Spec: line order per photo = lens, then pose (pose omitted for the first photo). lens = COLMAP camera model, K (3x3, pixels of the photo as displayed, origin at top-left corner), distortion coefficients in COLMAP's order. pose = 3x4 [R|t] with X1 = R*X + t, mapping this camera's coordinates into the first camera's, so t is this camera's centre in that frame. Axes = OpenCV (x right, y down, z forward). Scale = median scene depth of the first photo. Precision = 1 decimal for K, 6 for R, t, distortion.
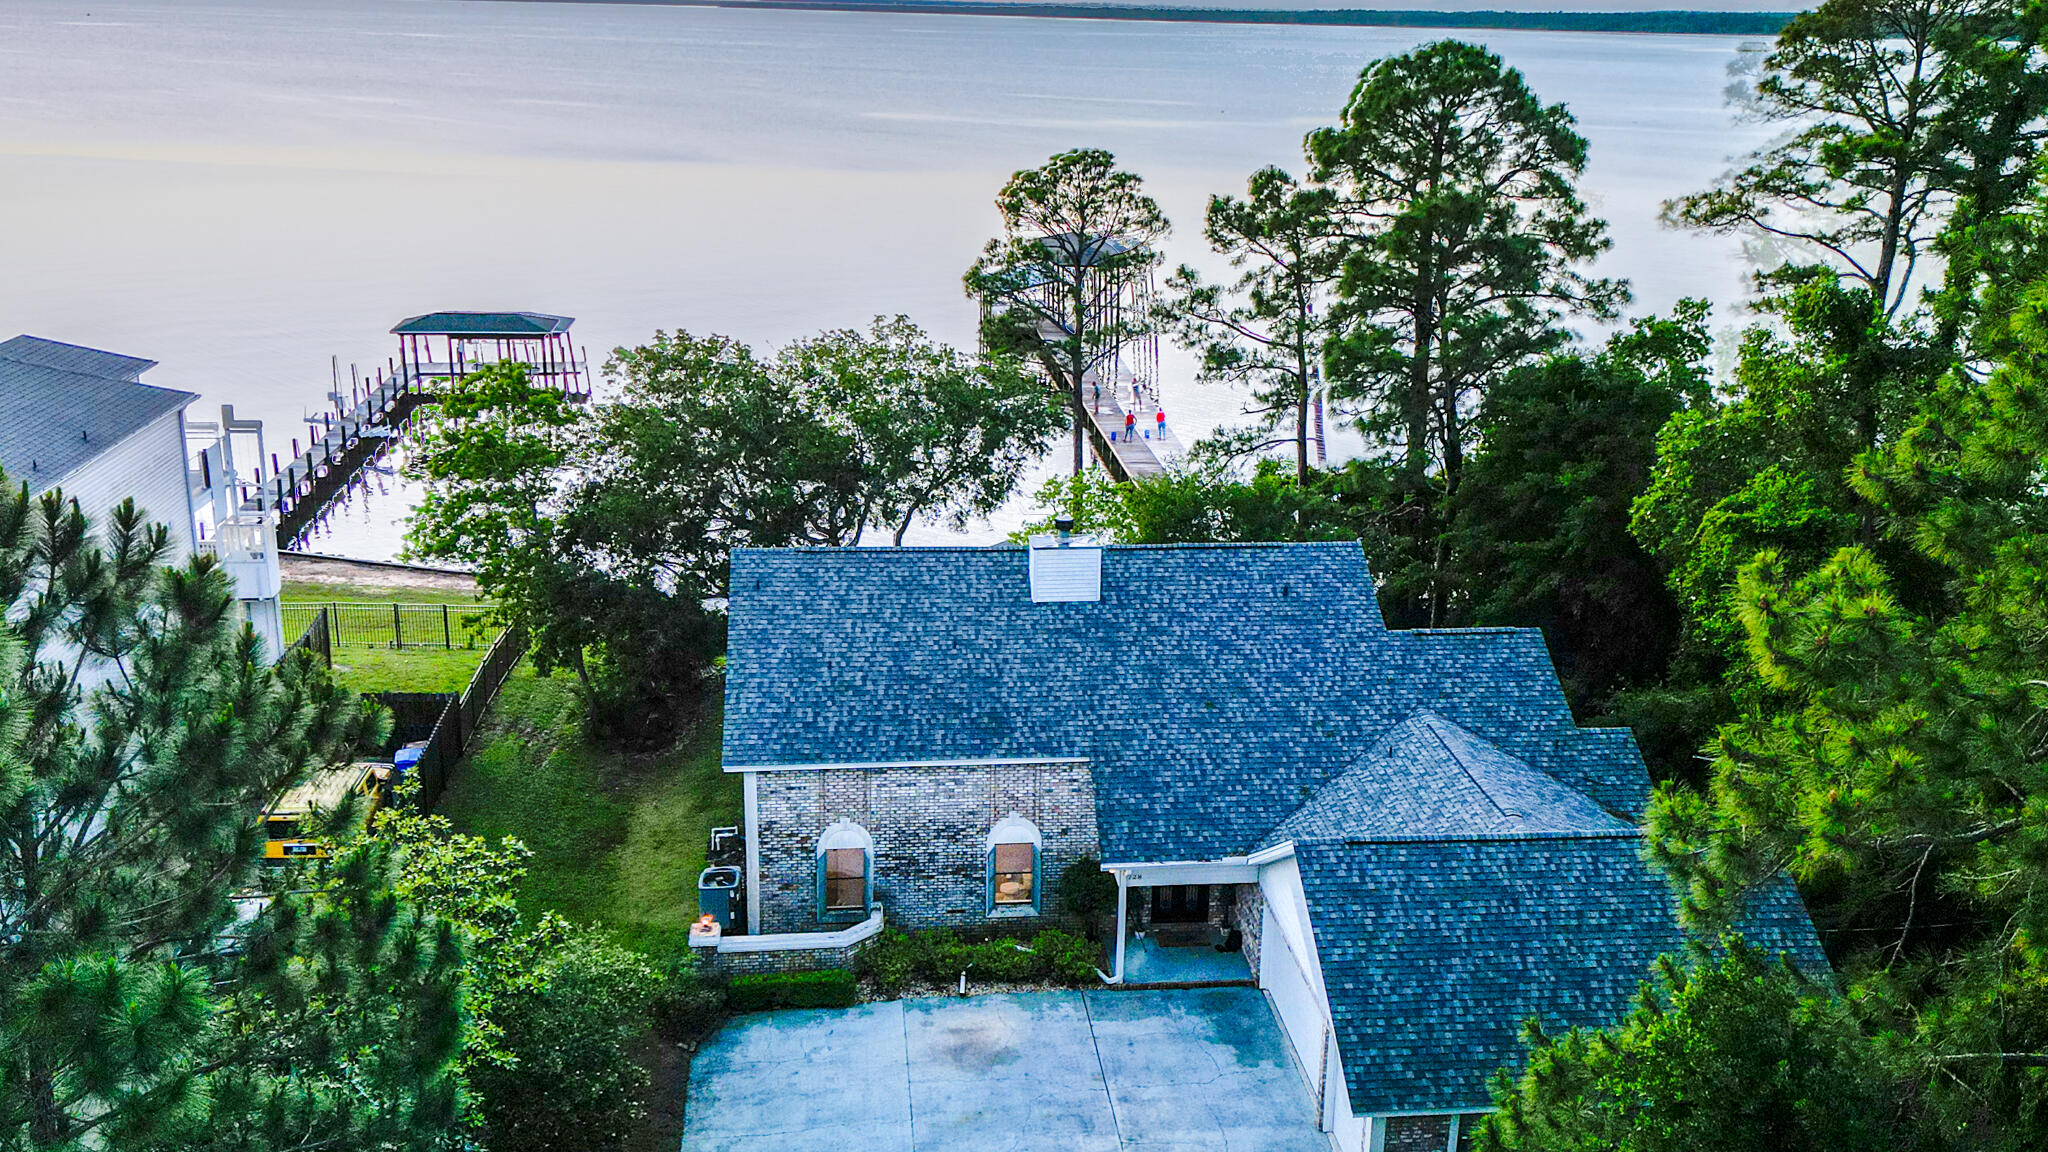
lens RADIAL K [[1823.3, 0, 1024.0], [0, 1823.3, 576.0], [0, 0, 1]] dist [0.039734, -0.000391]
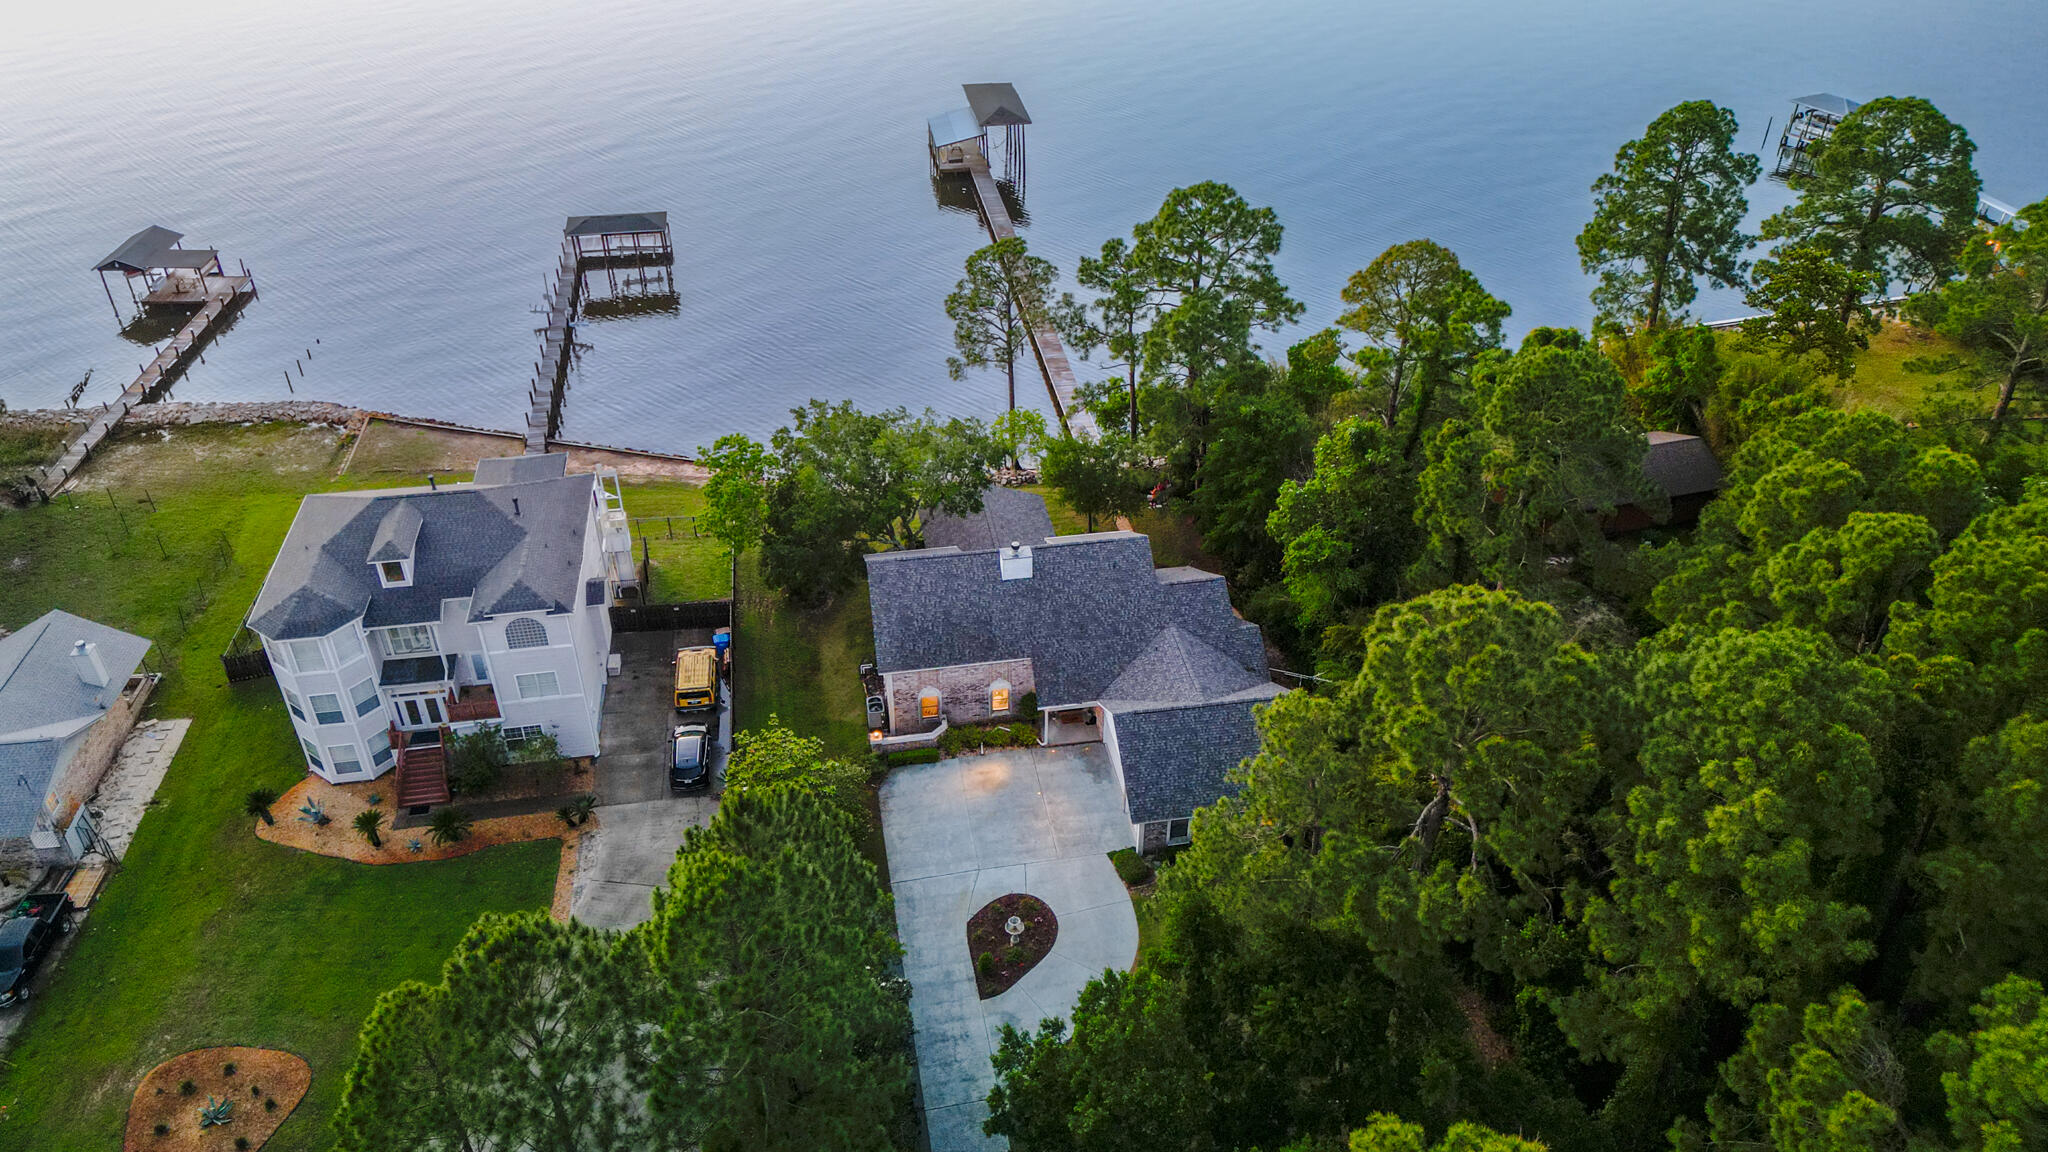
lens RADIAL K [[1433.9, 0, 1024.0], [0, 1433.9, 576.0], [0, 0, 1]] dist [0.008579, 0.001607]
pose [[0.997952, -0.047399, 0.042950, -0.048285], [0.032055, 0.951667, 0.305455, -0.573660], [-0.055352, -0.303453, 0.951237, -0.745445]]
